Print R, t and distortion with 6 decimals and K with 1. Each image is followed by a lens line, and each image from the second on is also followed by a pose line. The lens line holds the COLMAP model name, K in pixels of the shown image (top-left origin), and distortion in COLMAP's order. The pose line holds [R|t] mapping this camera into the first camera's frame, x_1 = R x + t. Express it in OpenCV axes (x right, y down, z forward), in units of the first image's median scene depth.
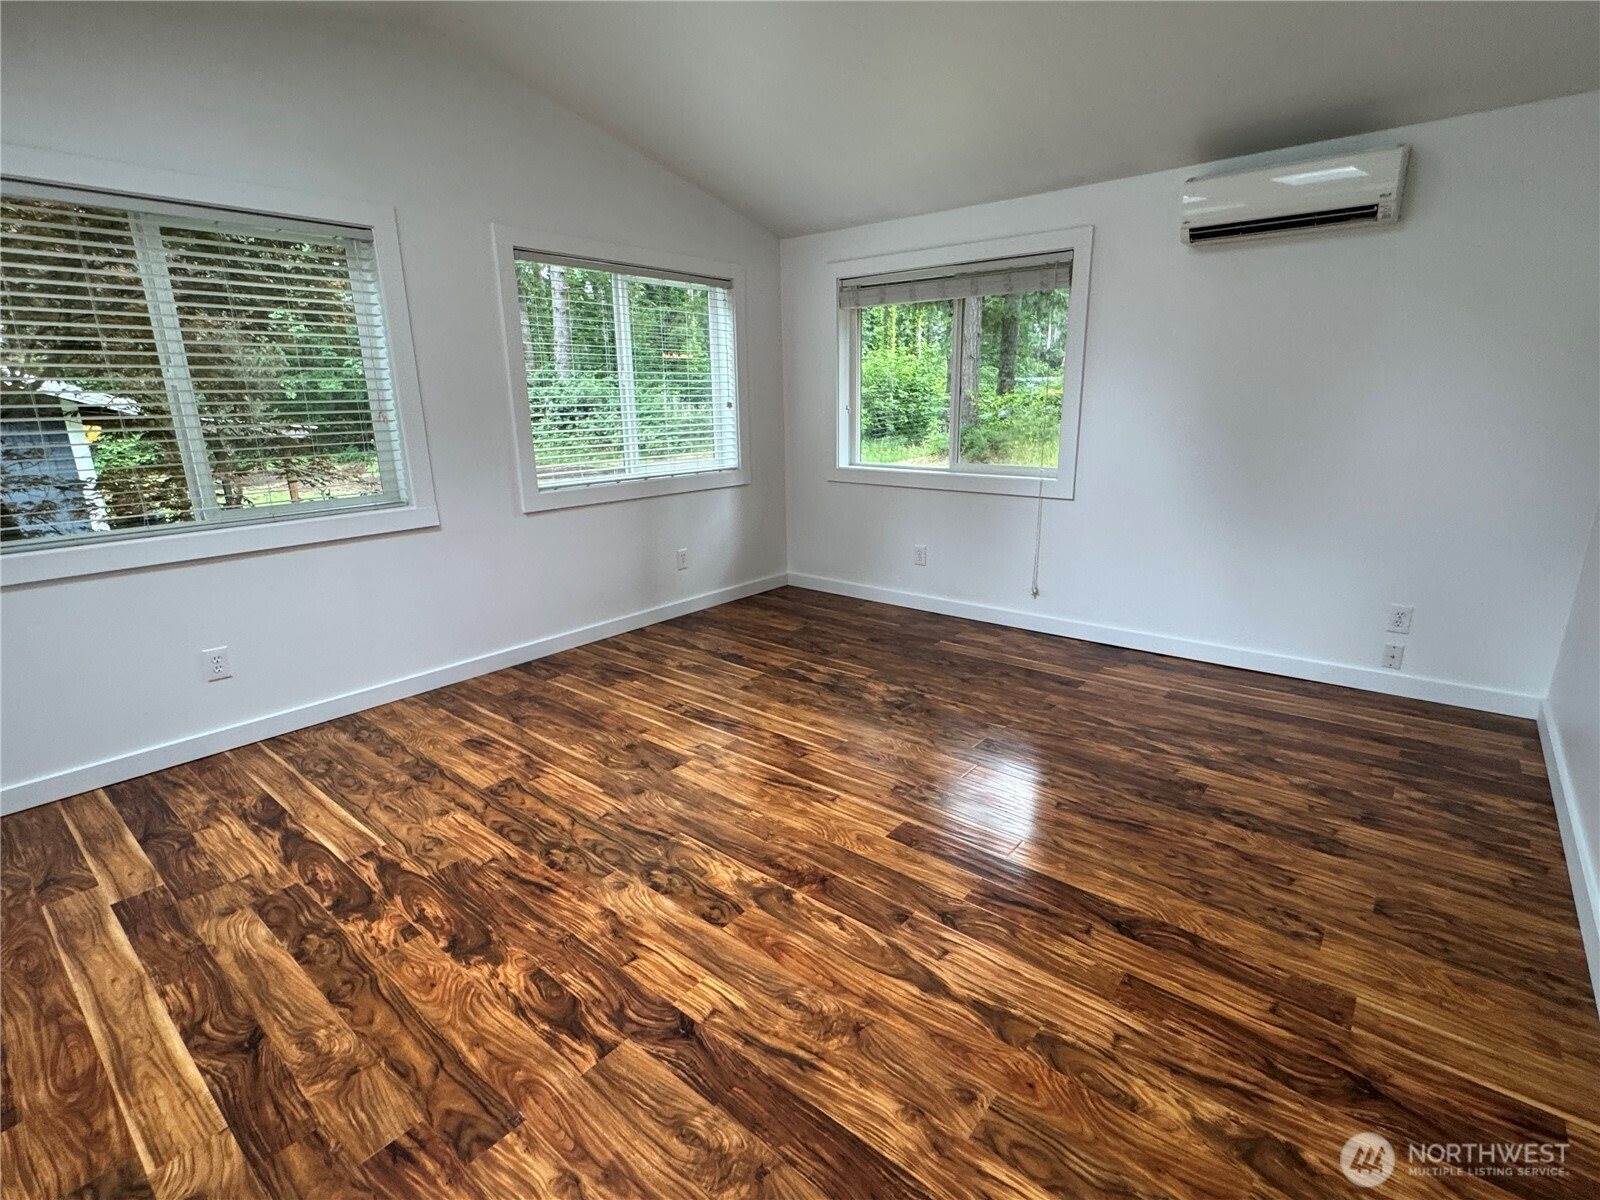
lens RADIAL K [[772.6, 0, 802.7], [0, 772.6, 600.5], [0, 0, 1]] dist [-0.004369, 0.001486]
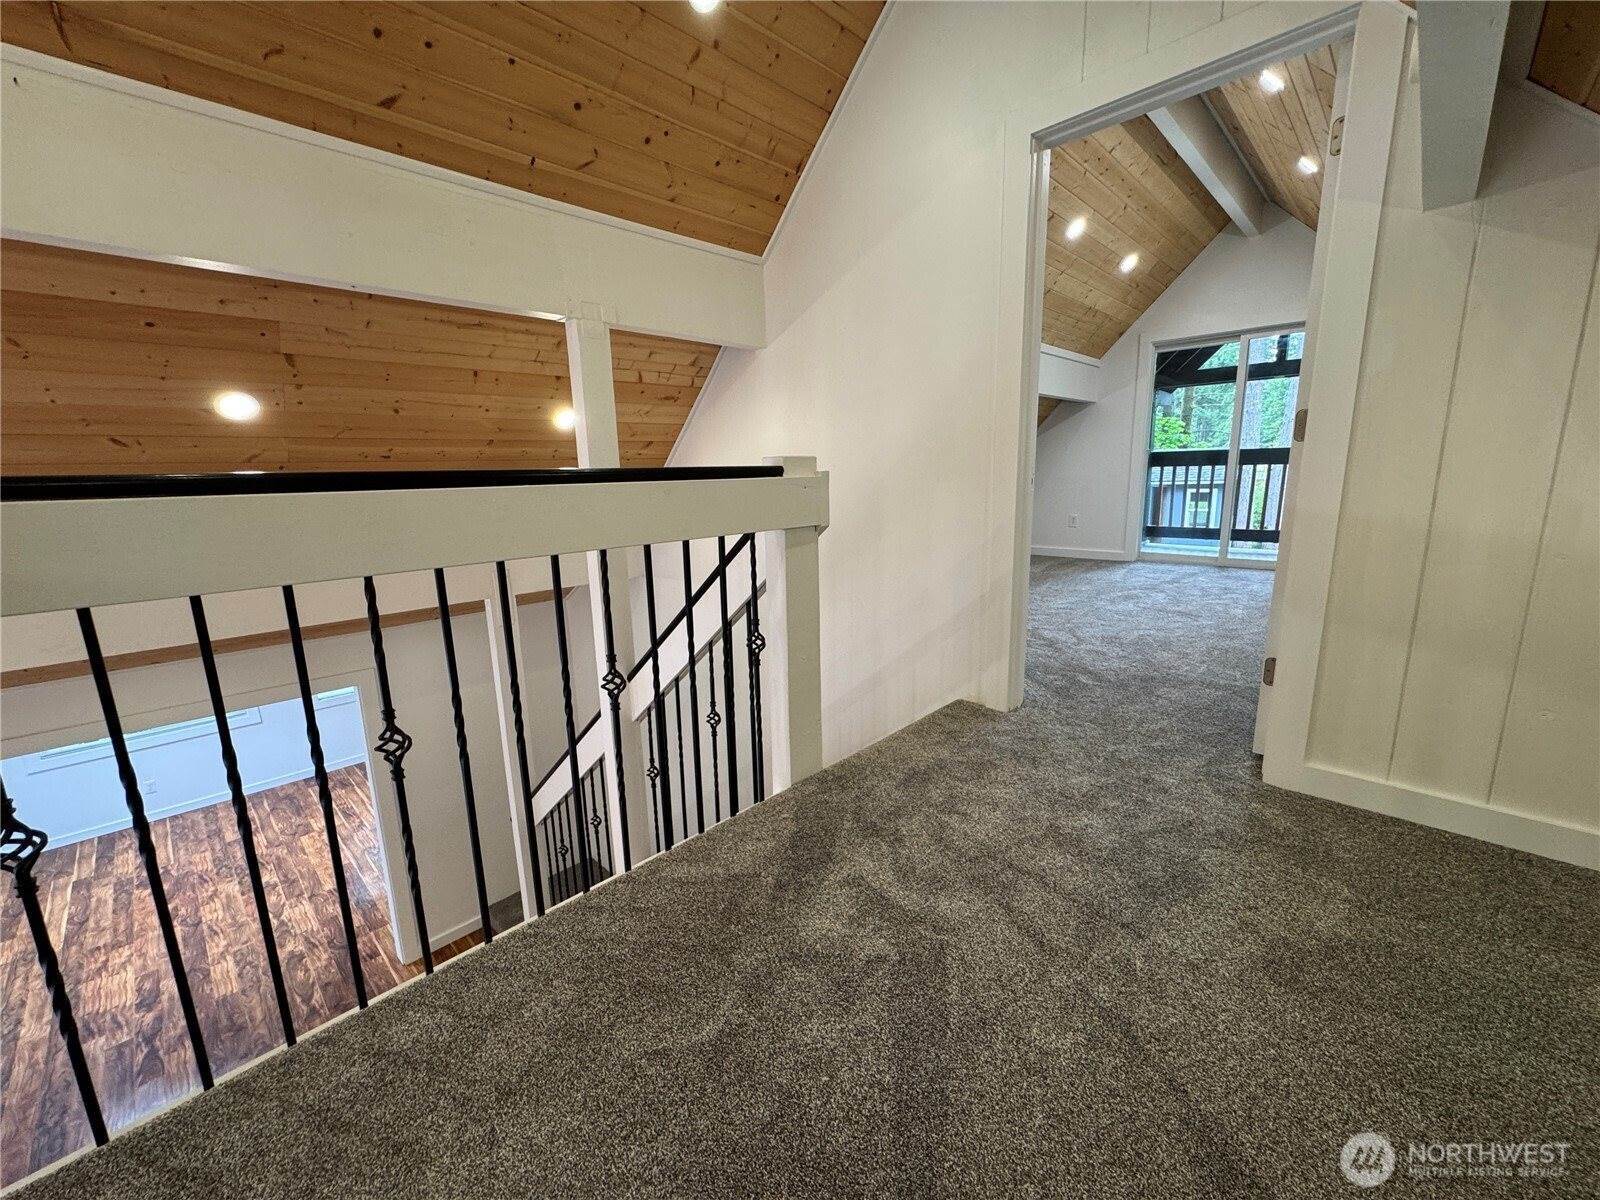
lens RADIAL K [[638.8, 0, 798.5], [0, 638.8, 602.4], [0, 0, 1]] dist [0.000665, 0.000359]
pose [[0.996810, 0.007623, -0.079451, 2.083417], [-0.013041, 0.997606, -0.067906, -0.554011], [0.078743, 0.068726, 0.994523, -1.328626]]
